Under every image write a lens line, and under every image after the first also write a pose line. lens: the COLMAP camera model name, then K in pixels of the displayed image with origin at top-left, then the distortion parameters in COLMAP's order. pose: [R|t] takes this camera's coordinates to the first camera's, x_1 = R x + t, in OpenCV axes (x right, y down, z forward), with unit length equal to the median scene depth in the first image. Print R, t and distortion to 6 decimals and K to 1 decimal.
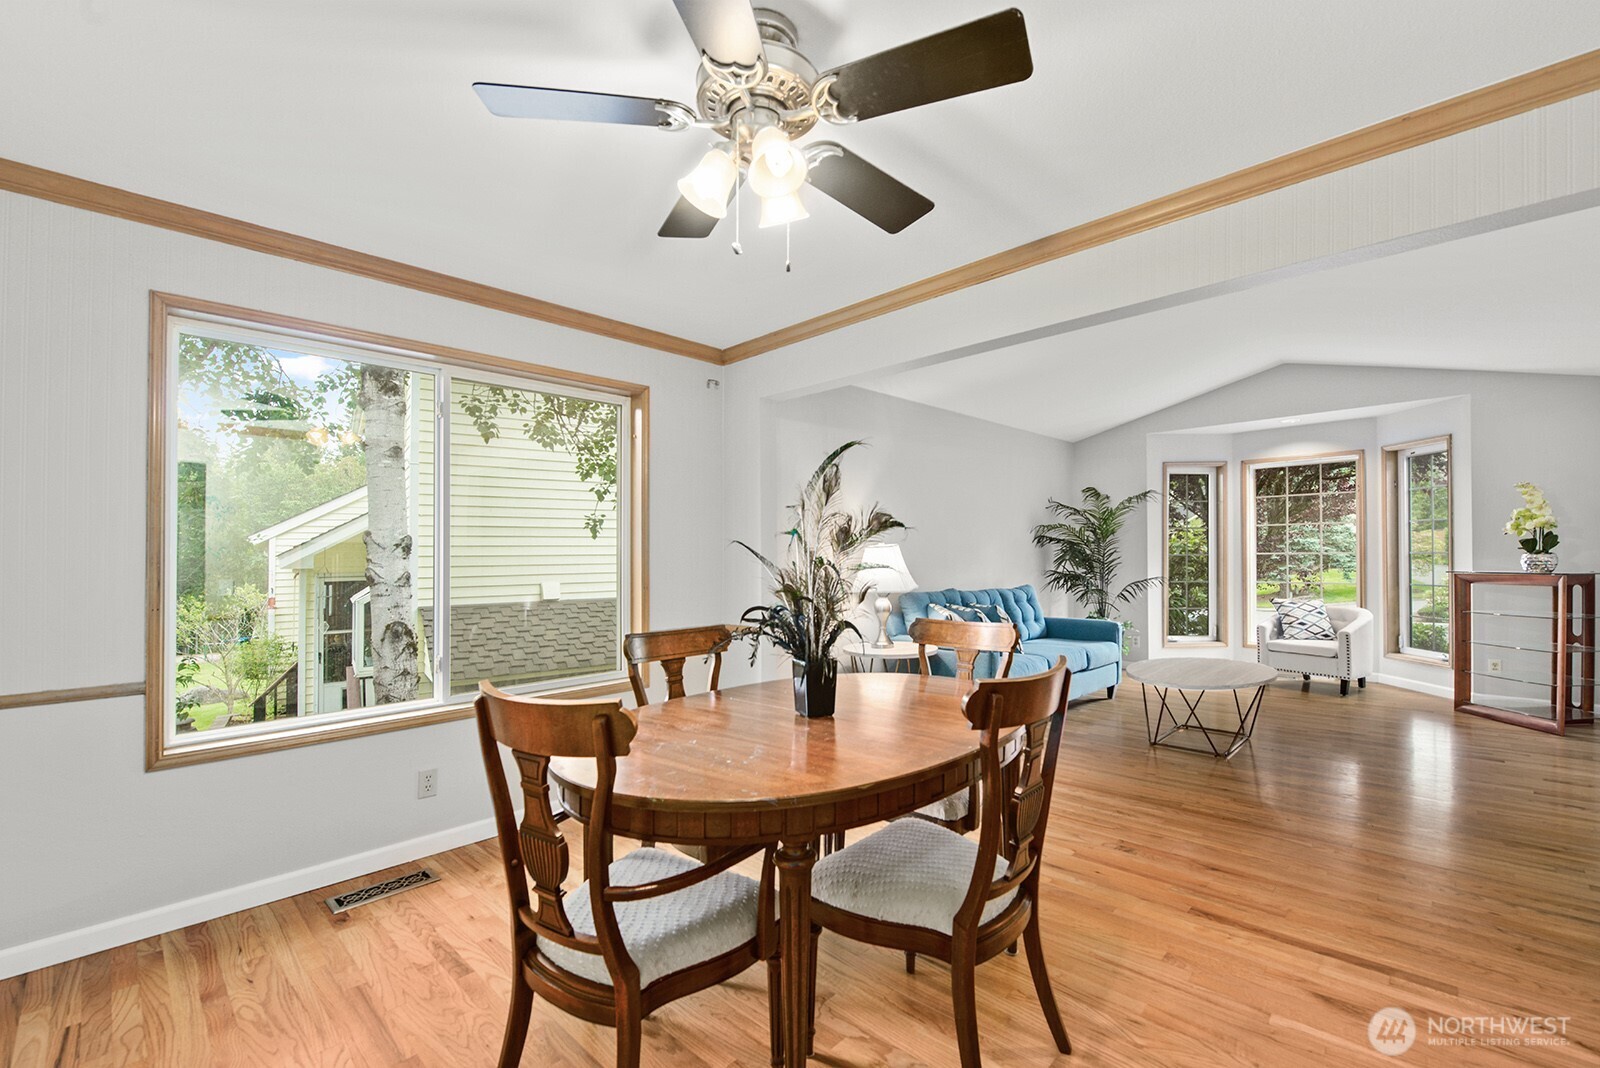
lens RADIAL K [[687.7, 0, 800.0], [0, 687.7, 534.0], [0, 0, 1]] dist [-0.000829, -0.000246]
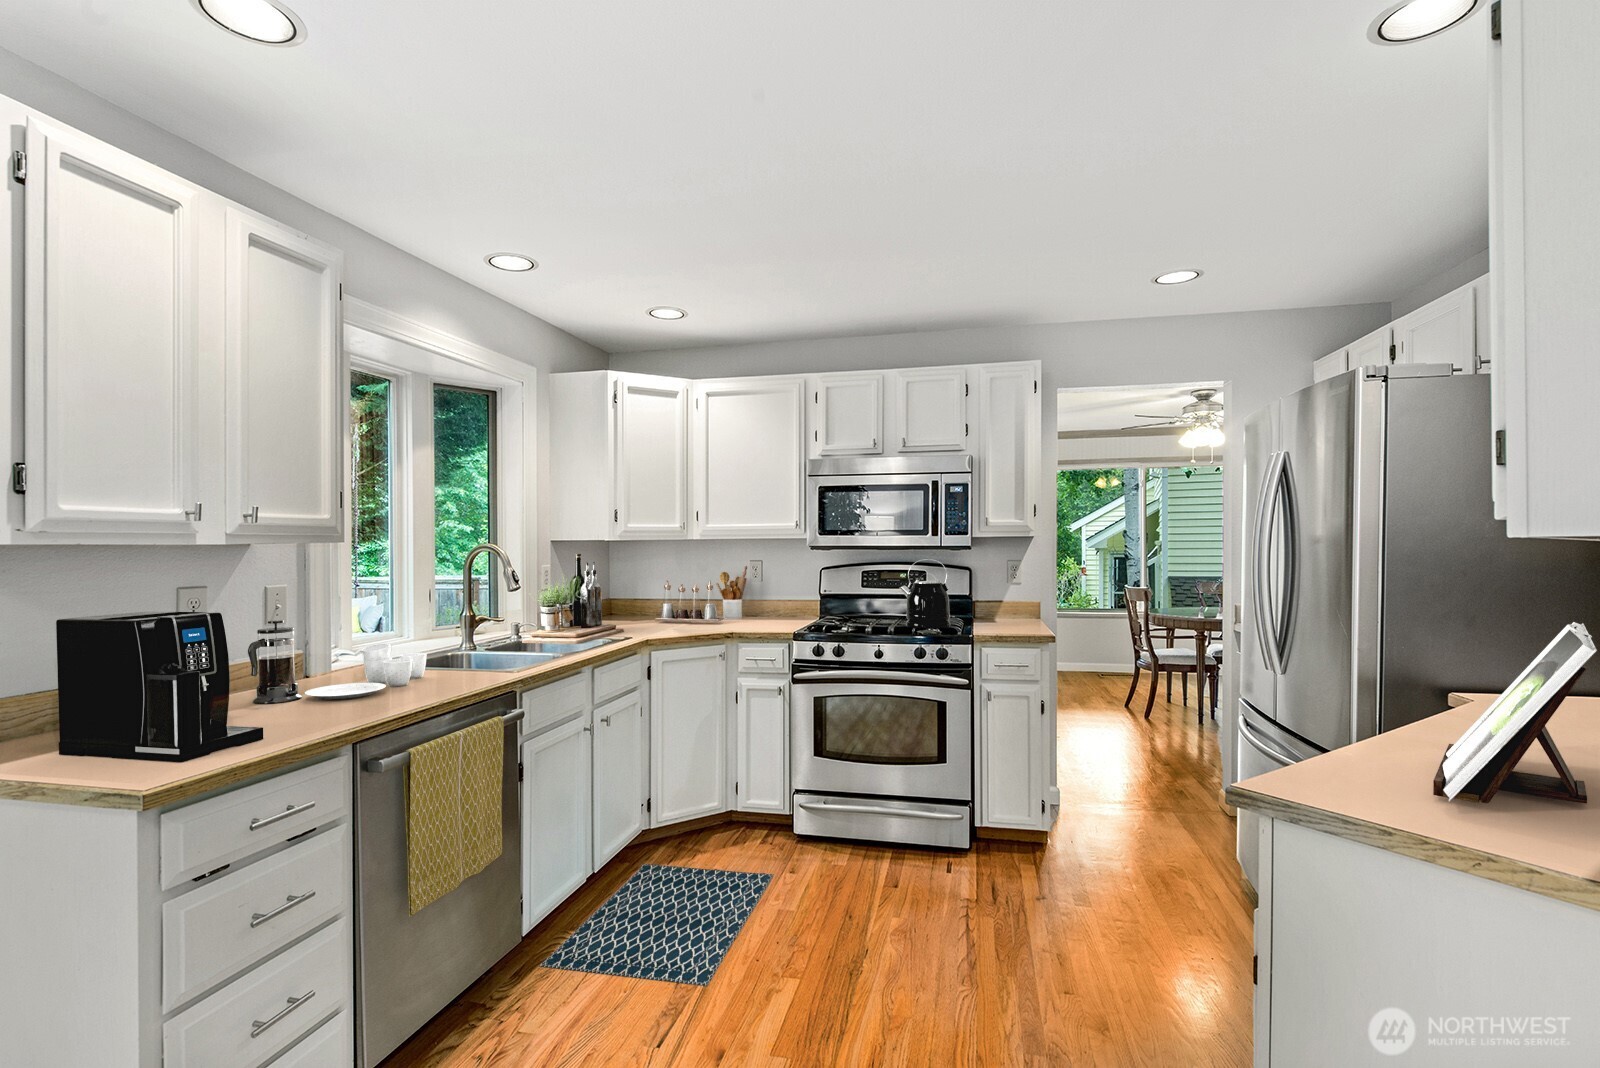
lens RADIAL K [[761.6, 0, 800.0], [0, 761.6, 534.0], [0, 0, 1]] dist [-0.000212, -0.000061]
pose [[0.527992, 0.010662, -0.849183, 0.324805], [0.015303, 0.999639, 0.022065, -0.025506], [0.849112, -0.024645, 0.527638, -0.411964]]
